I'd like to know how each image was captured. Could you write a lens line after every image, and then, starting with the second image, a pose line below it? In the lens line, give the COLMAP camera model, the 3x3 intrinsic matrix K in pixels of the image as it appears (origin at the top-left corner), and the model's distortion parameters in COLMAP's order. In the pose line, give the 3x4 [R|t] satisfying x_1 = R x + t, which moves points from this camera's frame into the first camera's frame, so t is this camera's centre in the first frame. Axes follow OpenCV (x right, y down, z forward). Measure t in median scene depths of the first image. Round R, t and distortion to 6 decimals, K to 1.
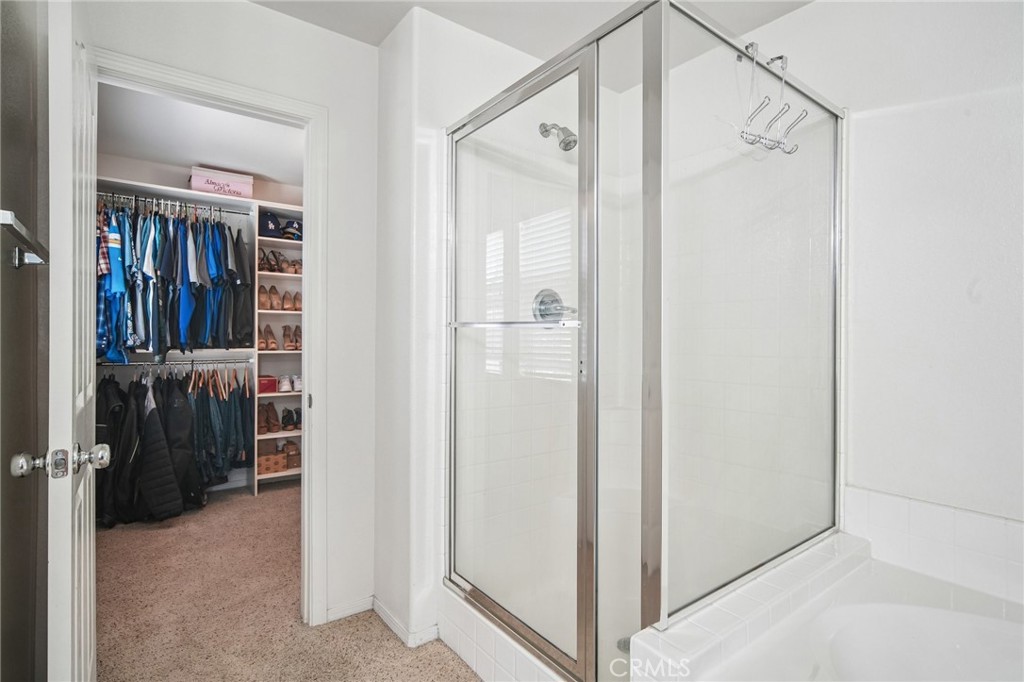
lens RADIAL K [[502.3, 0, 504.7], [0, 502.3, 335.3], [0, 0, 1]] dist [-0.007072, 0.003428]
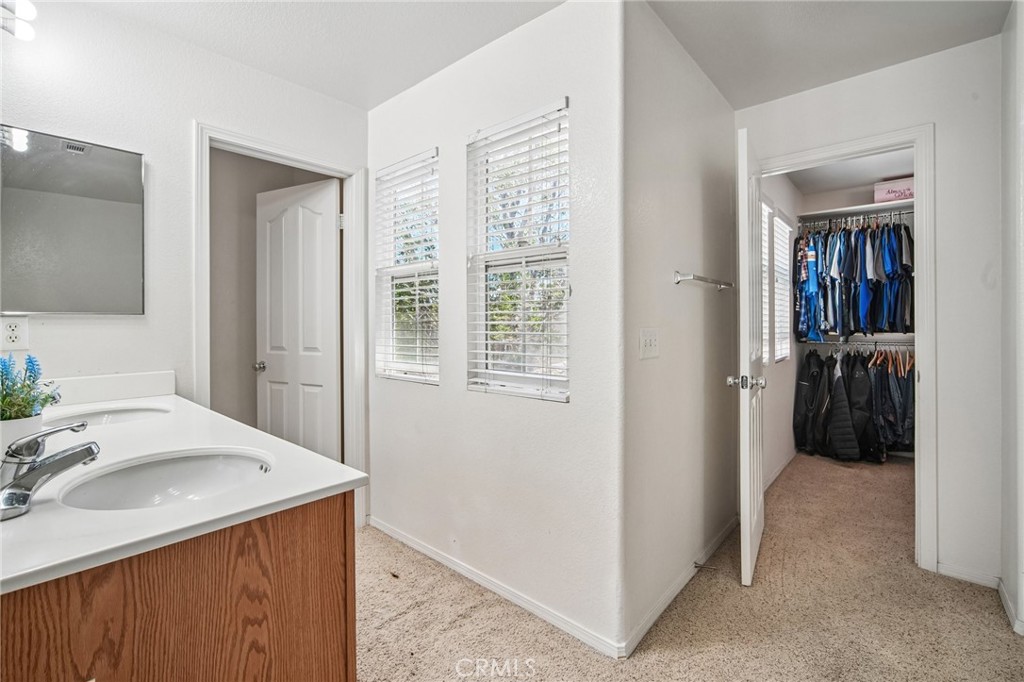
lens RADIAL K [[446.5, 0, 519.4], [0, 446.5, 327.1], [0, 0, 1]] dist [-0.007775, 0.002933]
pose [[0.214104, 0.004786, -0.976799, 0.277899], [0.008060, 0.999945, 0.006666, -0.000725], [0.976778, -0.009300, 0.214054, -0.091313]]
